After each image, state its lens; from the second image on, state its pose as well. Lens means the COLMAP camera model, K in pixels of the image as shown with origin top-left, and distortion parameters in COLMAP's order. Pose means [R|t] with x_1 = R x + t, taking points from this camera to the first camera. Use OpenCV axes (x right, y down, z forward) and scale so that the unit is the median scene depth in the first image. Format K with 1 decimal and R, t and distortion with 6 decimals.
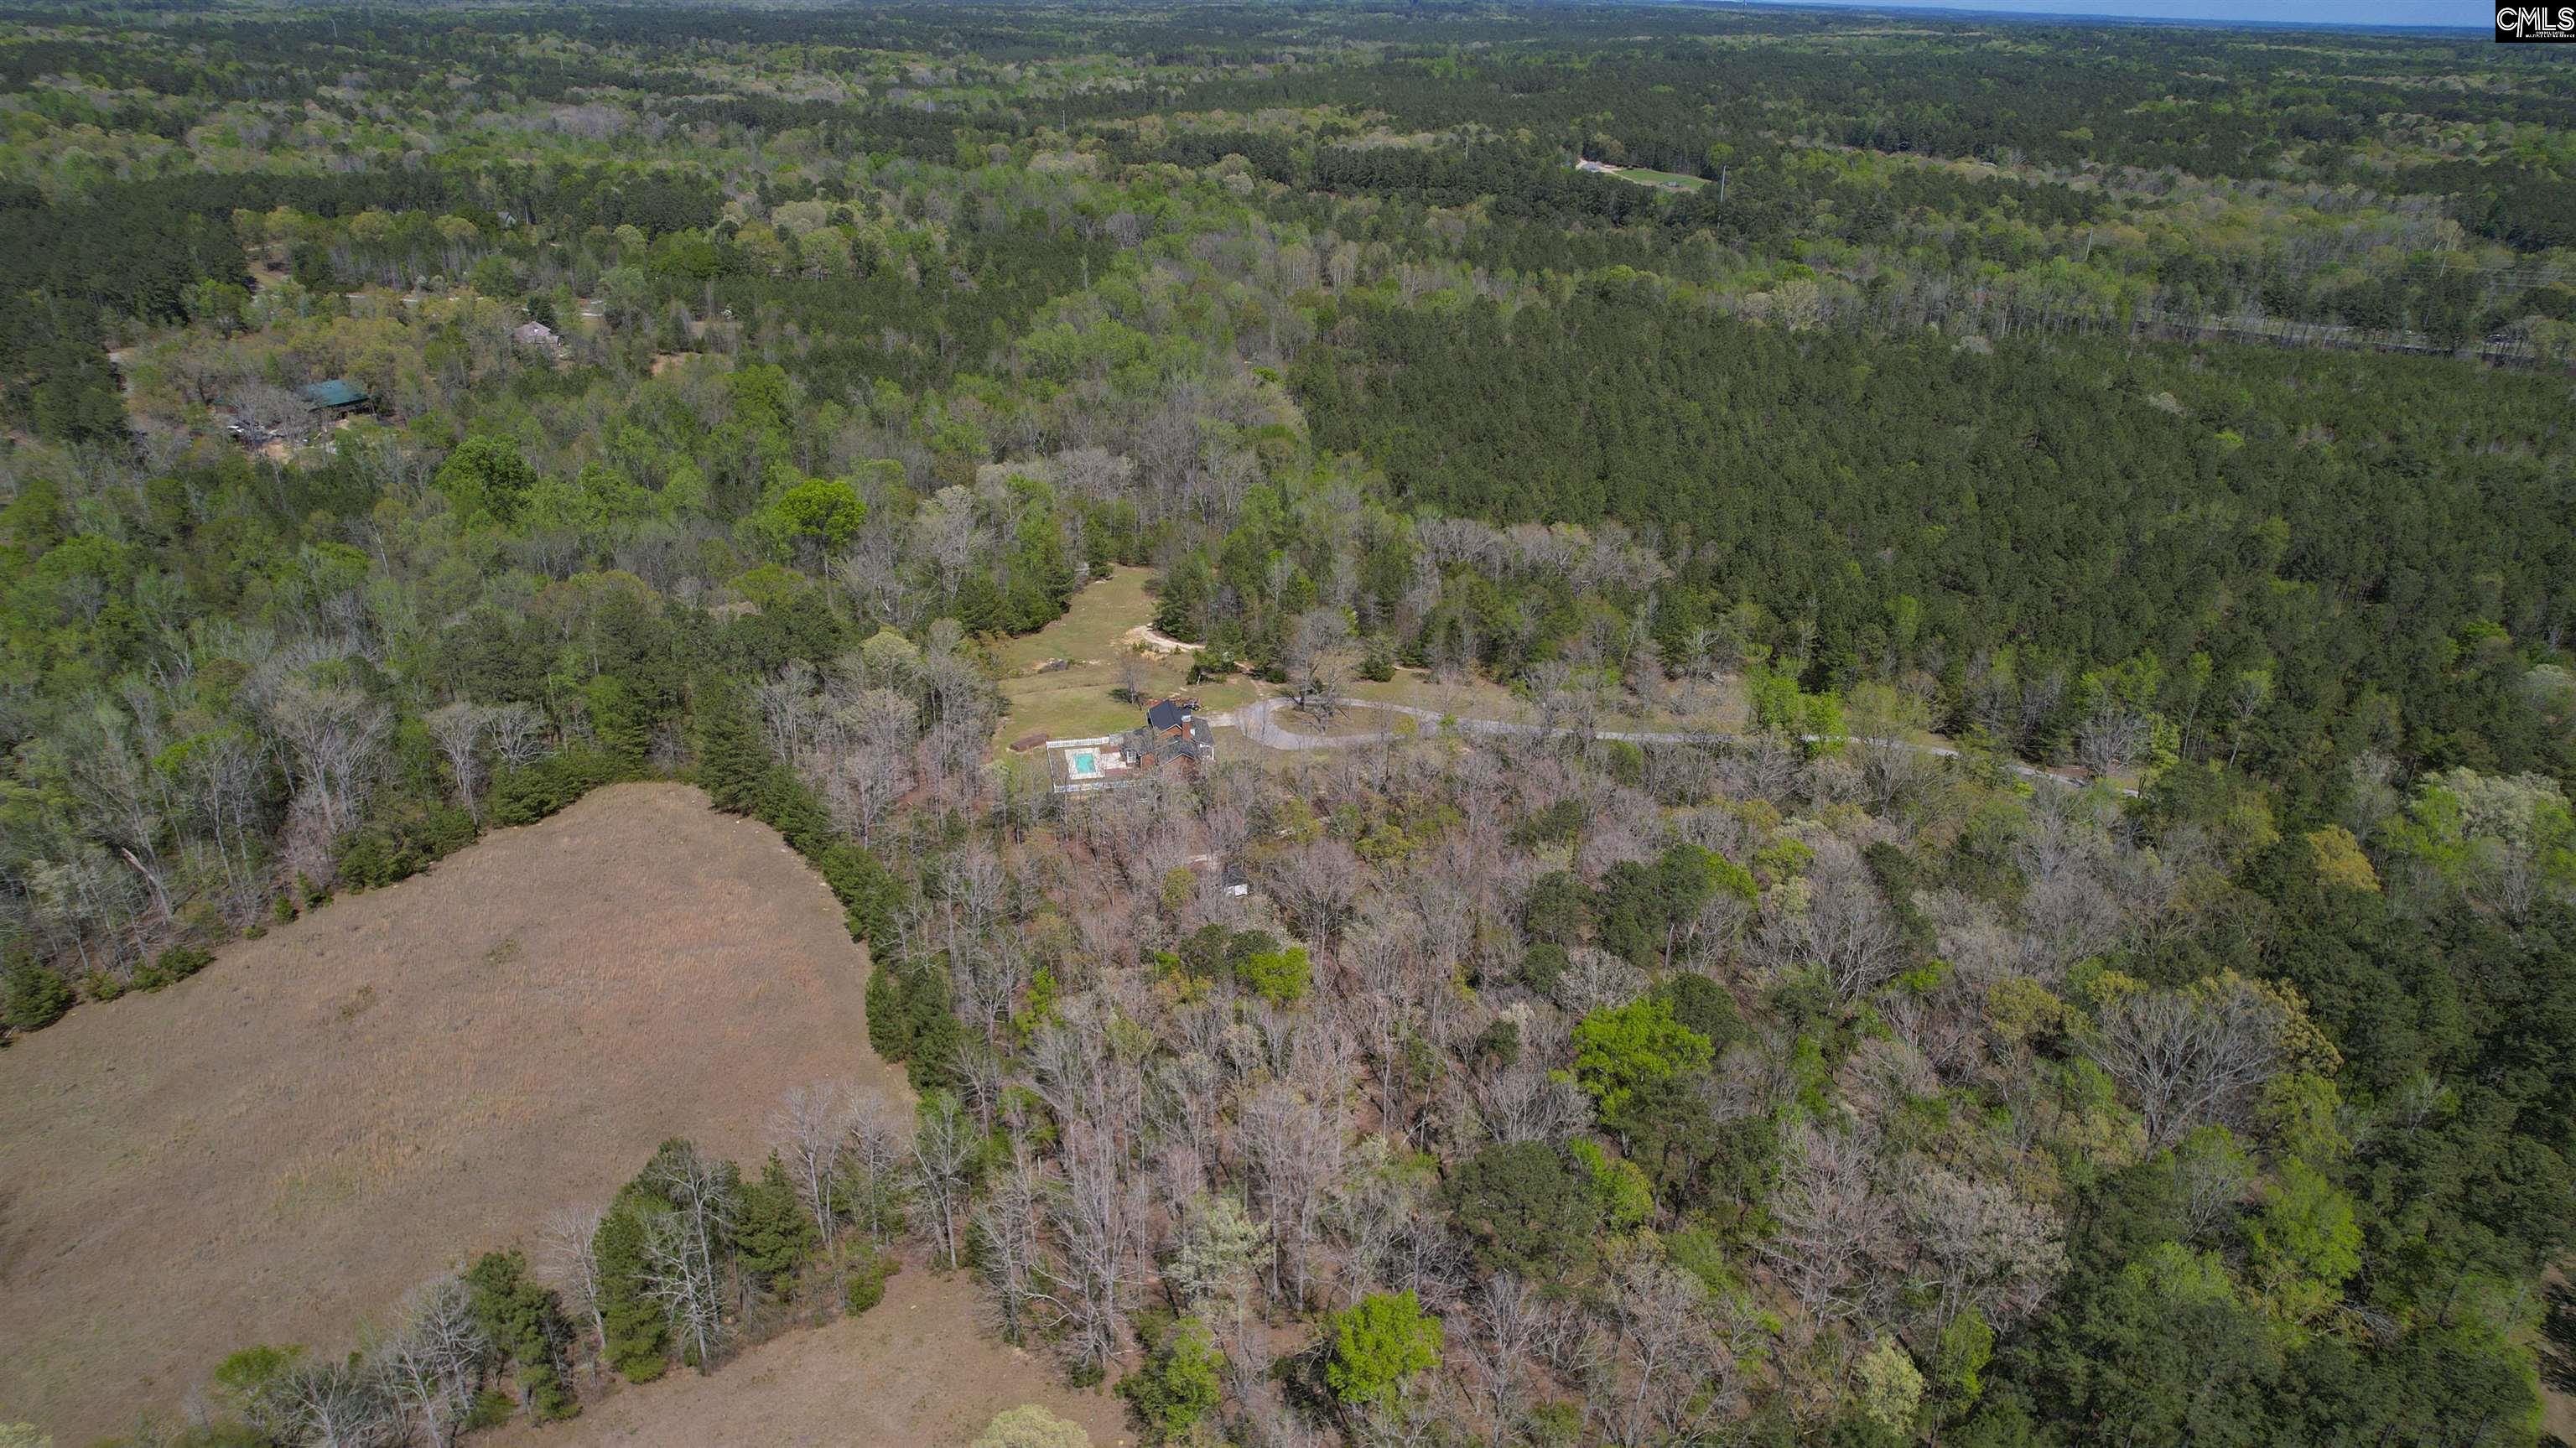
lens RADIAL K [[1655.8, 0, 1289.0], [0, 1655.8, 741.2], [0, 0, 1]] dist [-0.080025, 0.072231]
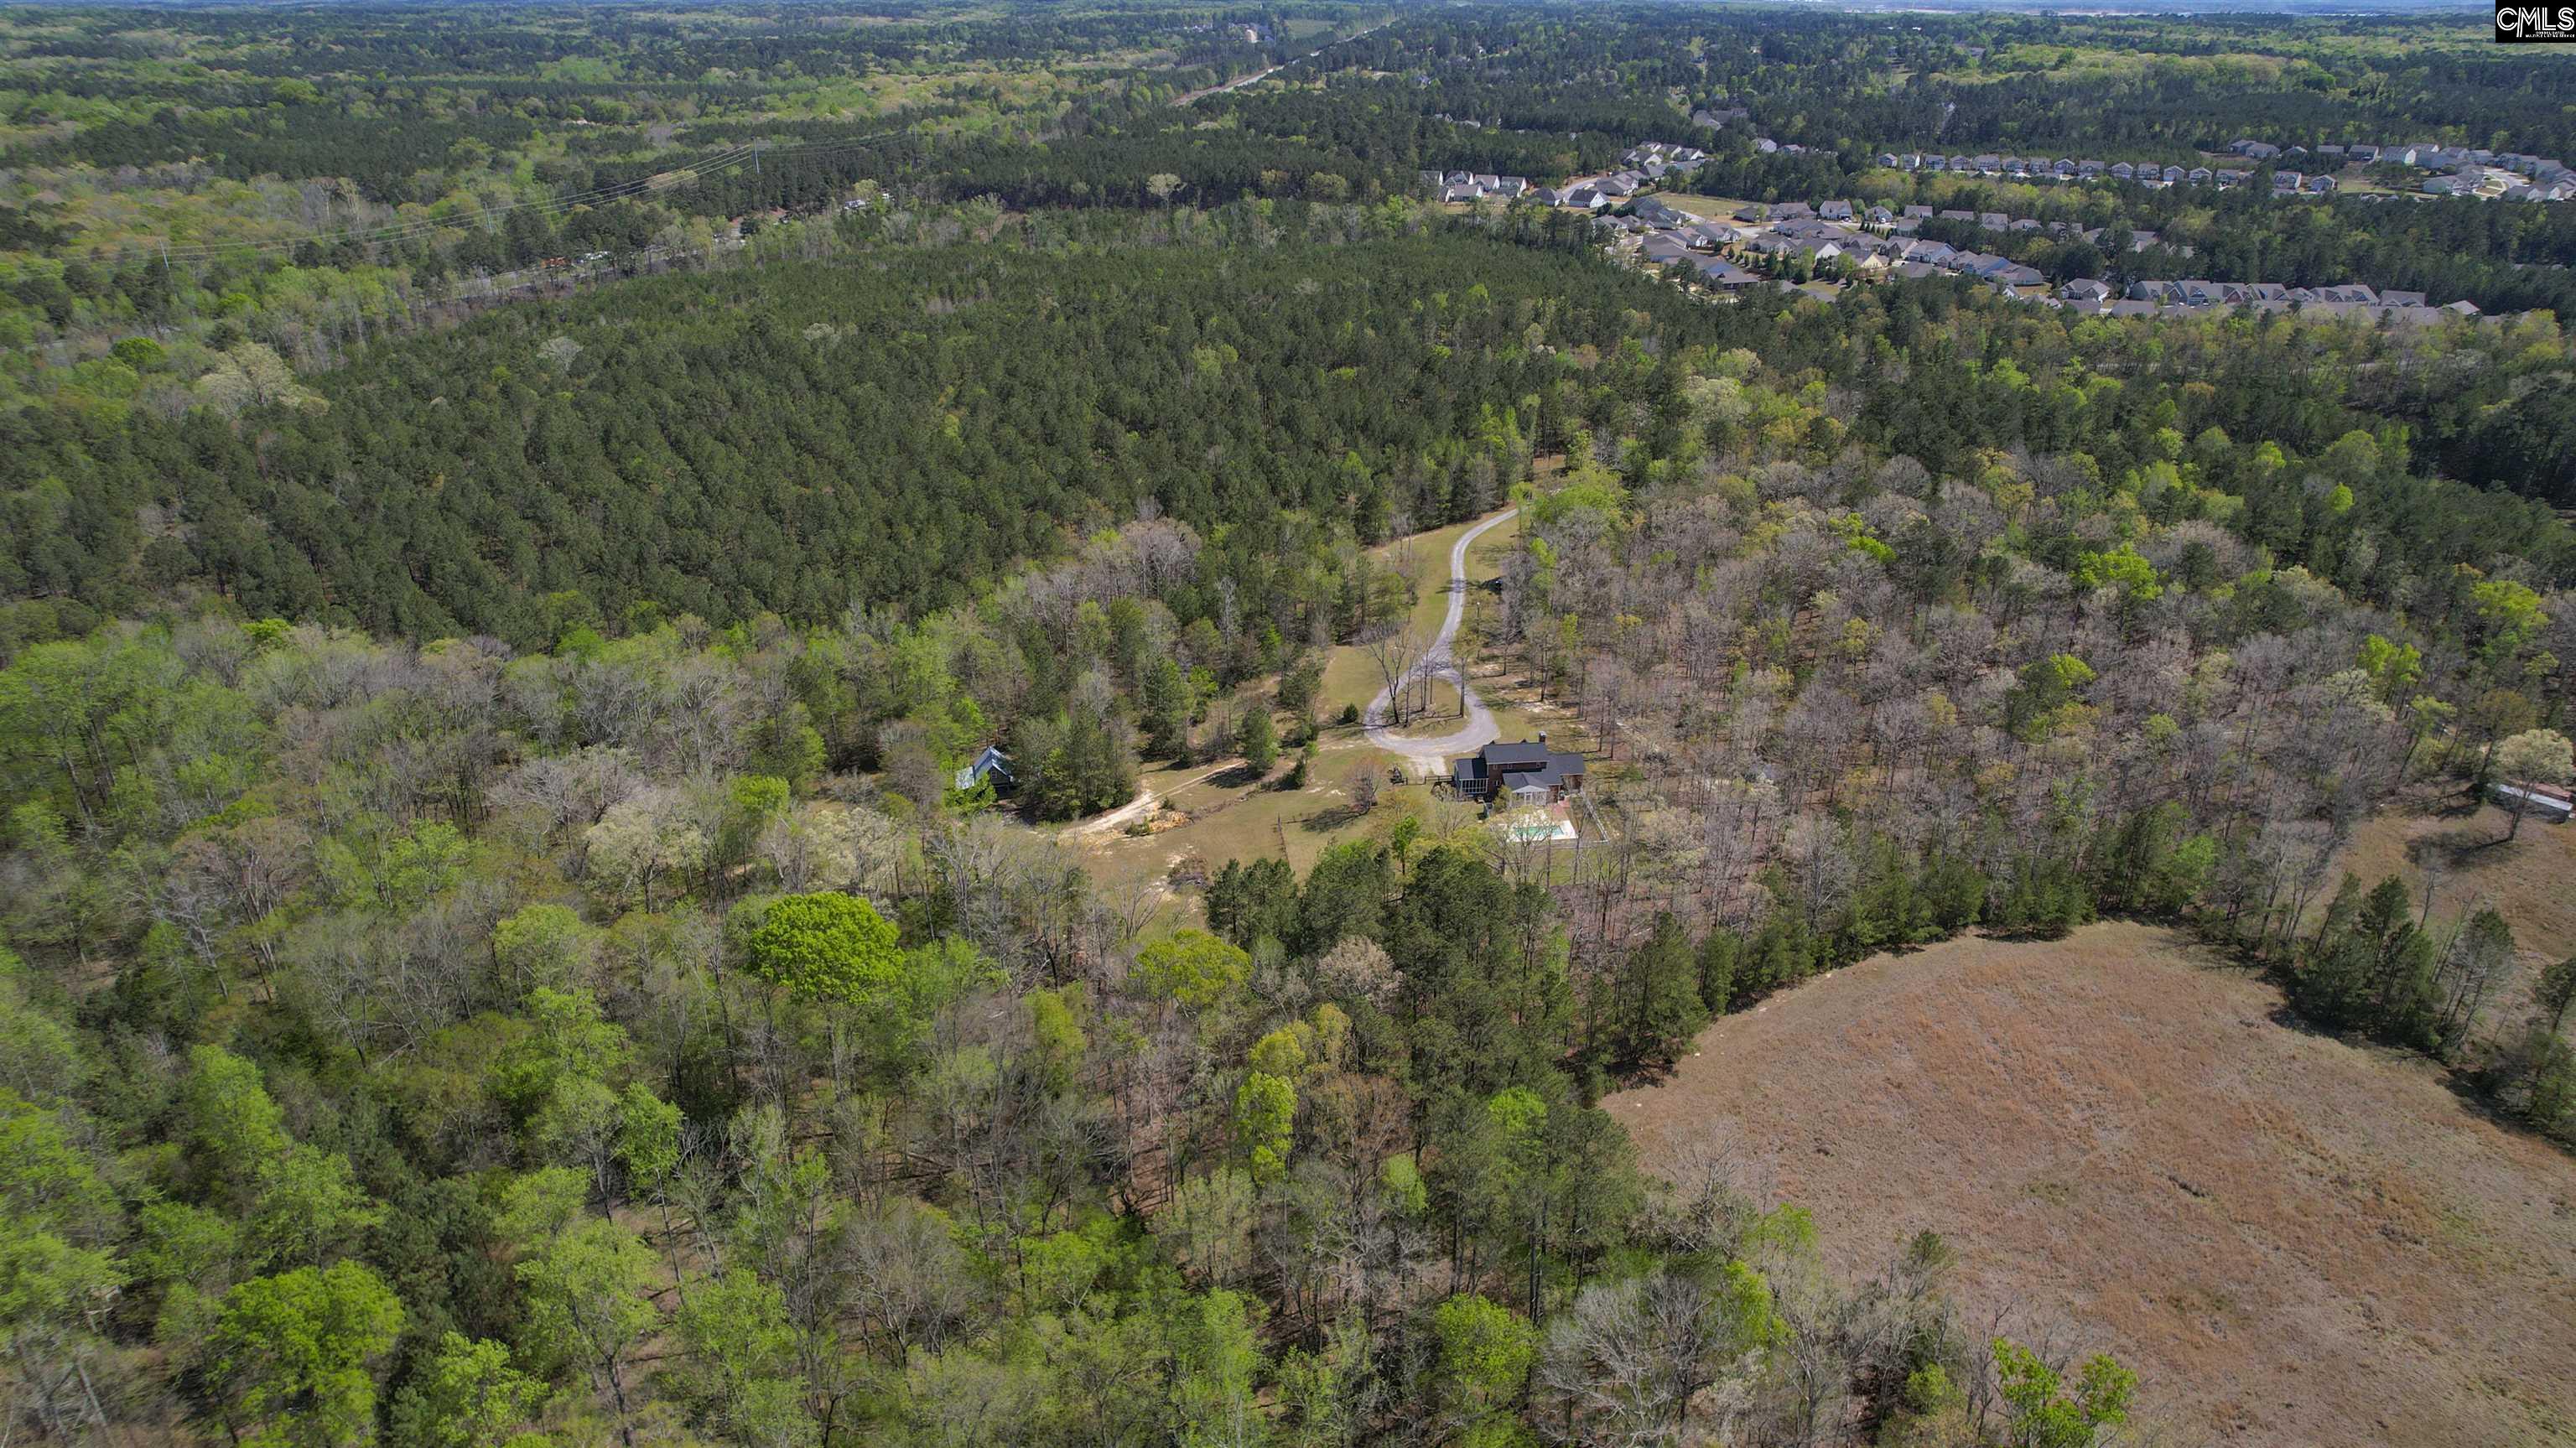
lens RADIAL K [[1655.8, 0, 1308.1], [0, 1655.8, 730.1], [0, 0, 1]] dist [-0.080025, 0.072231]
pose [[0.081451, -0.439749, 0.894419, -0.401510], [0.421020, 0.828584, 0.369040, -0.184150], [-0.903387, 0.346510, 0.252632, 0.364698]]
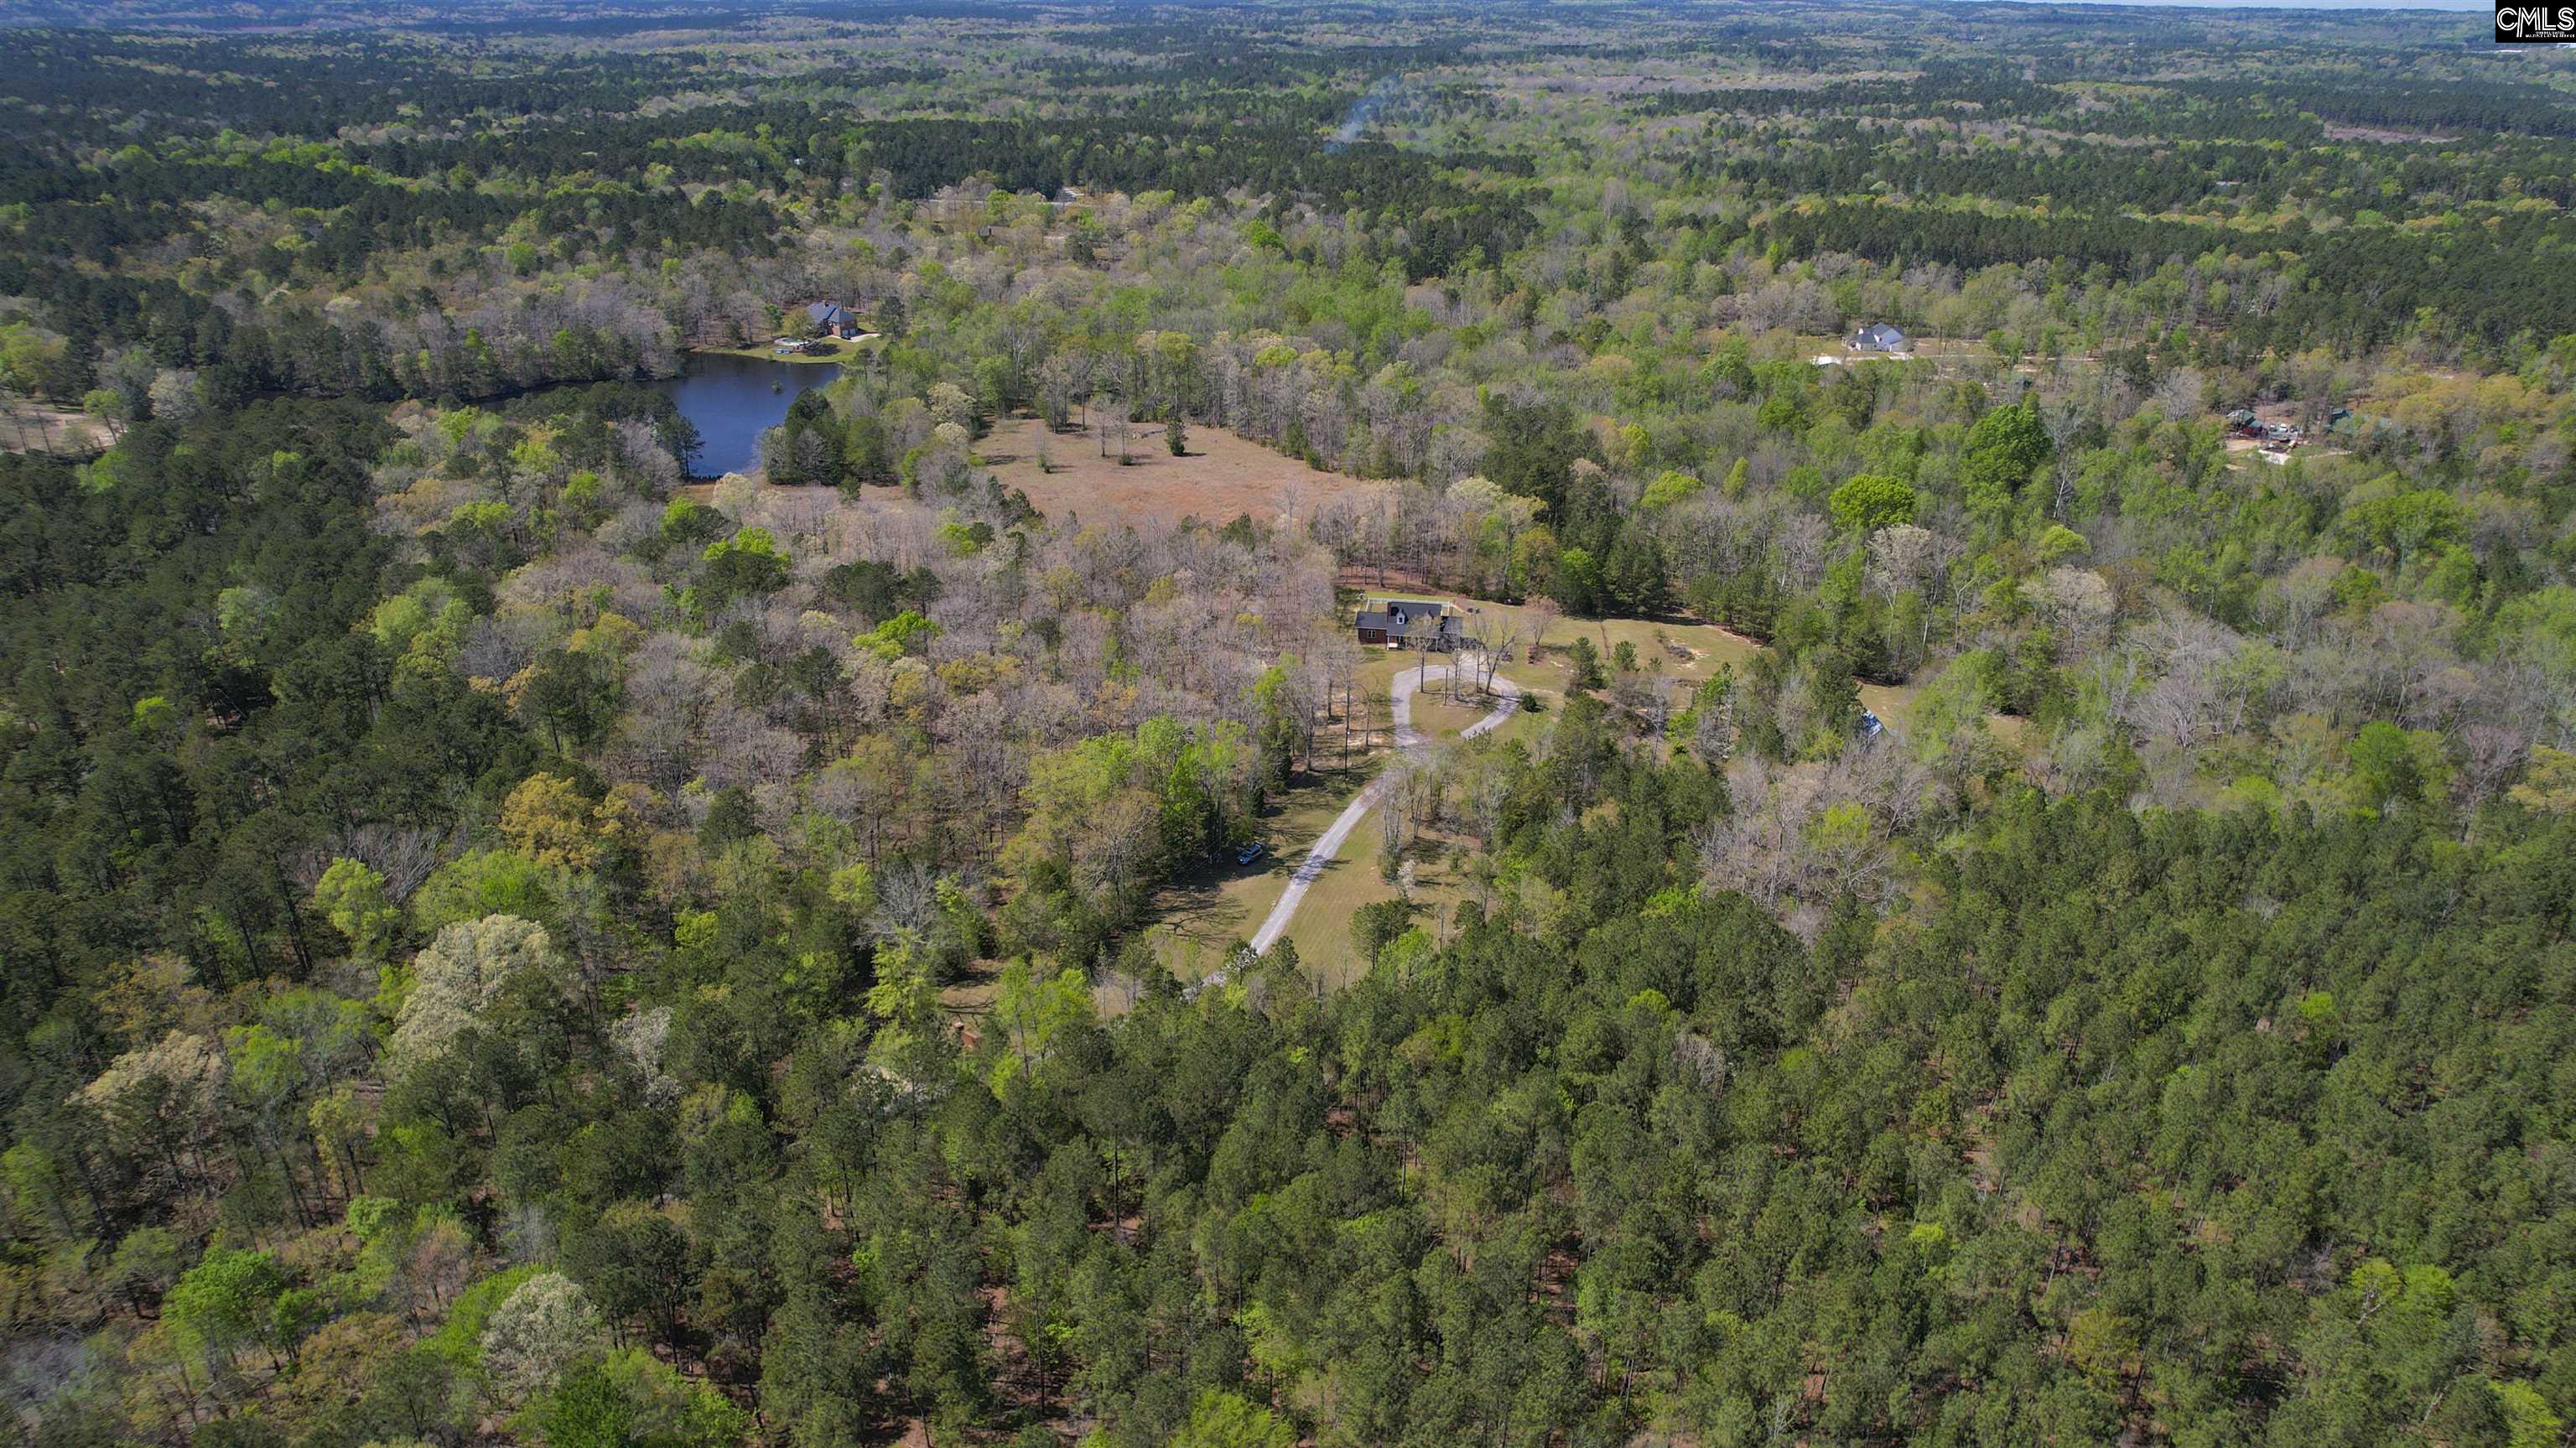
lens RADIAL K [[1655.8, 0, 1300.2], [0, 1655.8, 726.1], [0, 0, 1]] dist [-0.080025, 0.072231]
pose [[-0.308445, 0.372258, -0.875377, 0.431354], [-0.423982, 0.769981, 0.476831, -0.202260], [0.851528, 0.518221, -0.079666, 0.452836]]
